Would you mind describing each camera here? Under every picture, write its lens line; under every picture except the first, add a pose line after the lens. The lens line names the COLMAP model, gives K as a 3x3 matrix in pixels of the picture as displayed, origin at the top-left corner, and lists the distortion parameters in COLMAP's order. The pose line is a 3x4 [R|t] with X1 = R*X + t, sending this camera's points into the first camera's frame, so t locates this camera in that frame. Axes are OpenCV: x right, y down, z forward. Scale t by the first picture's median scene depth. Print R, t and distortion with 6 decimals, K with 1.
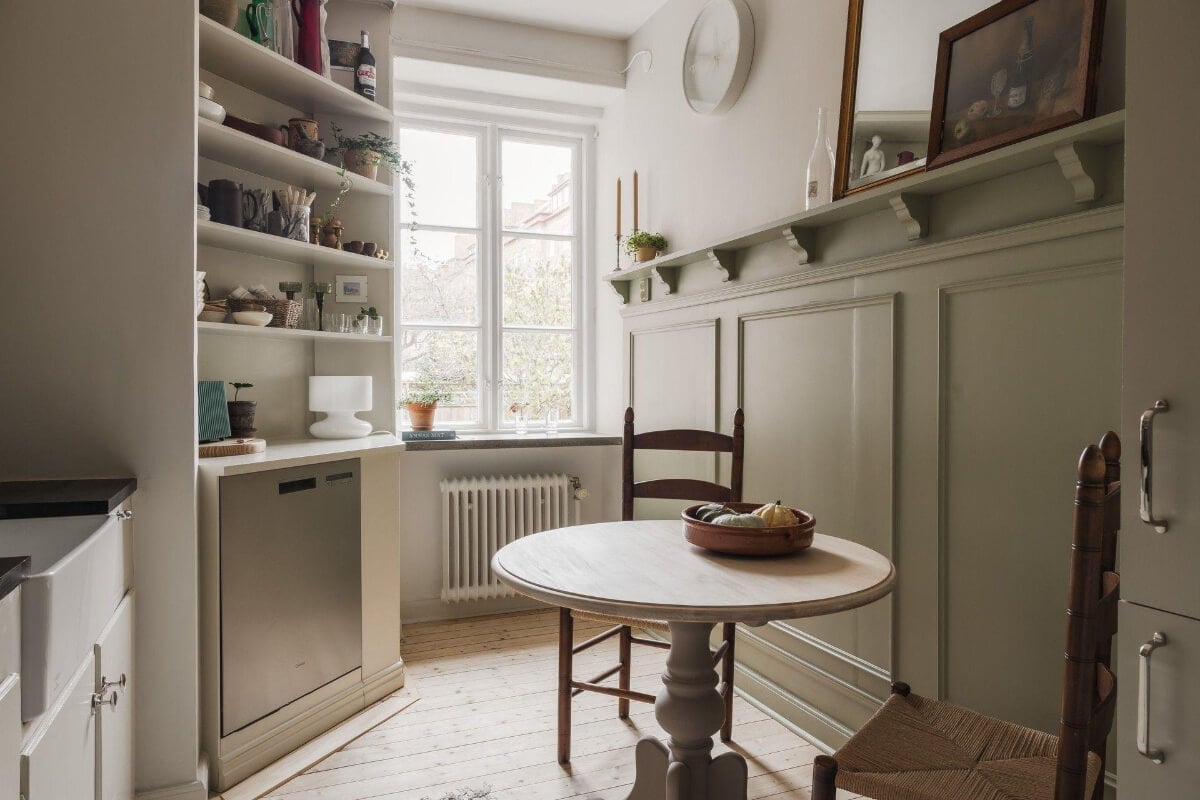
lens RADIAL K [[858.1, 0, 636.7], [0, 858.1, 401.2], [0, 0, 1]] dist [-0.010879, 0.007375]
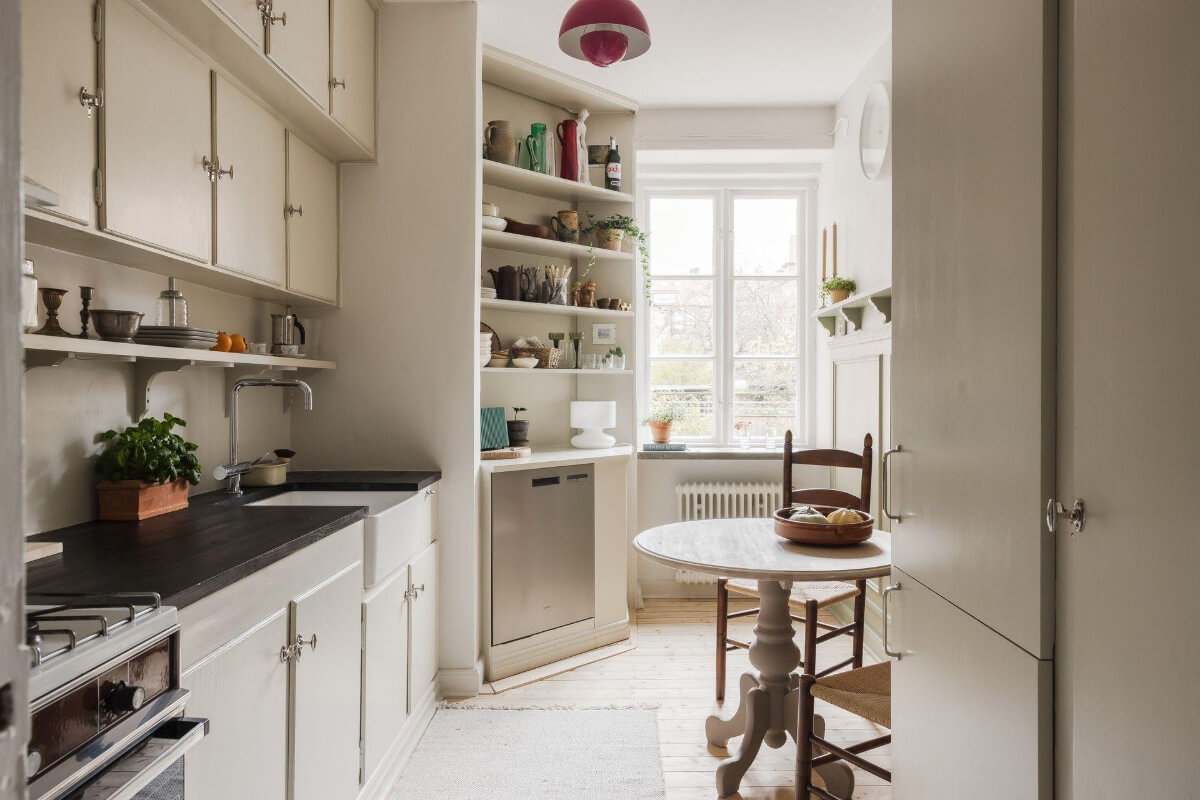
lens RADIAL K [[878.9, 0, 600.0], [0, 878.9, 400.0], [0, 0, 1]] dist [-0.006828, -0.002903]
pose [[0.912211, 0.003178, -0.409708, 0.219602], [-0.007295, 0.999937, -0.008486, -0.019745], [0.409655, 0.010730, 0.912177, -0.231432]]
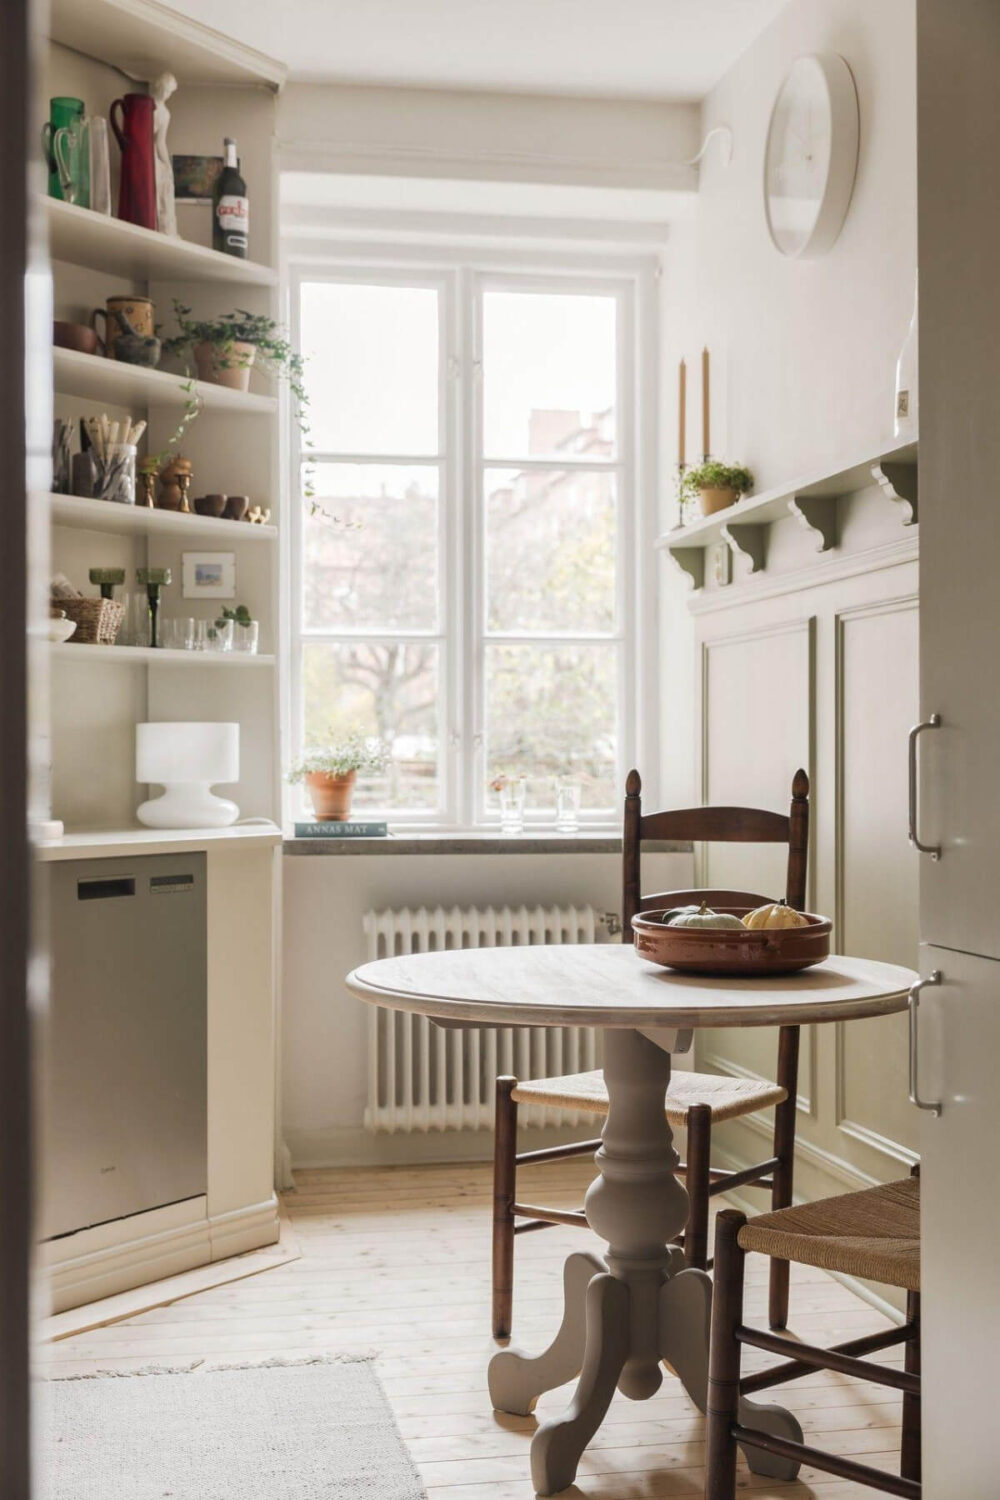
lens RADIAL K [[2080.3, 0, 506.4], [0, 2080.3, 755.7], [0, 0, 1]] dist [0.000540, -0.024228]
pose [[0.976279, -0.002412, -0.216502, 0.180699], [-0.002965, 0.999695, -0.024505, 0.027431], [0.216495, 0.024566, 0.975975, -0.353557]]
